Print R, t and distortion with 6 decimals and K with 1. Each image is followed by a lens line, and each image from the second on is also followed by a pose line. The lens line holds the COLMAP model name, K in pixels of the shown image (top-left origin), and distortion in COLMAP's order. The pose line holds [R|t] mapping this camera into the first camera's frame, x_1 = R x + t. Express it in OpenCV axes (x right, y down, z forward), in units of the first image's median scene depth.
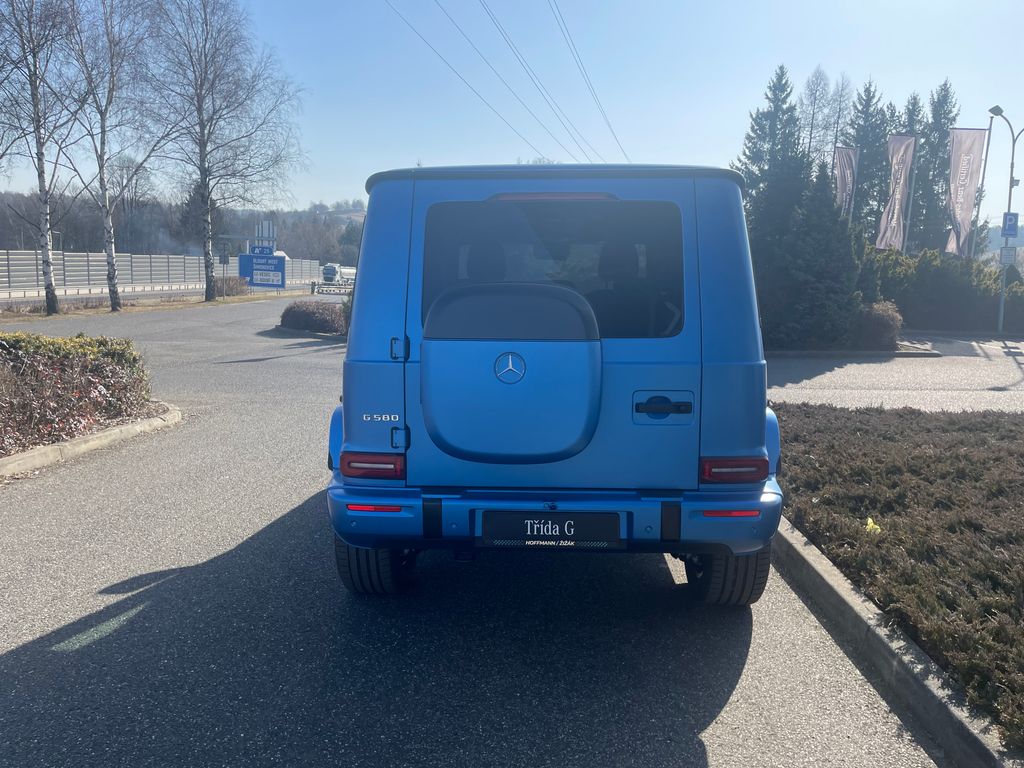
lens RADIAL K [[785.5, 0, 513.3], [0, 785.5, 382.2], [0, 0, 1]] dist [0.042280, -0.055441]
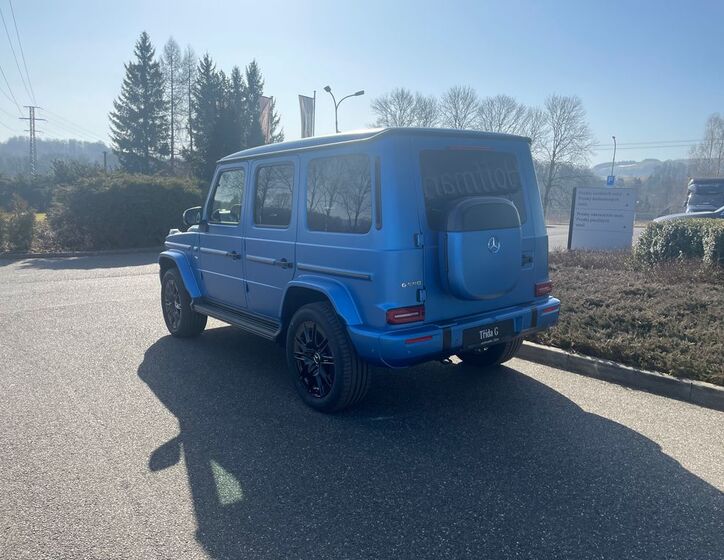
lens RADIAL K [[564.1, 0, 366.5], [0, 564.1, 281.9], [0, 0, 1]] dist [0.058907, -0.061658]
pose [[0.758722, -0.114898, 0.641201, -0.099452], [0.094891, 0.993317, 0.065711, -0.004435], [-0.644466, 0.010988, 0.764554, 0.018728]]
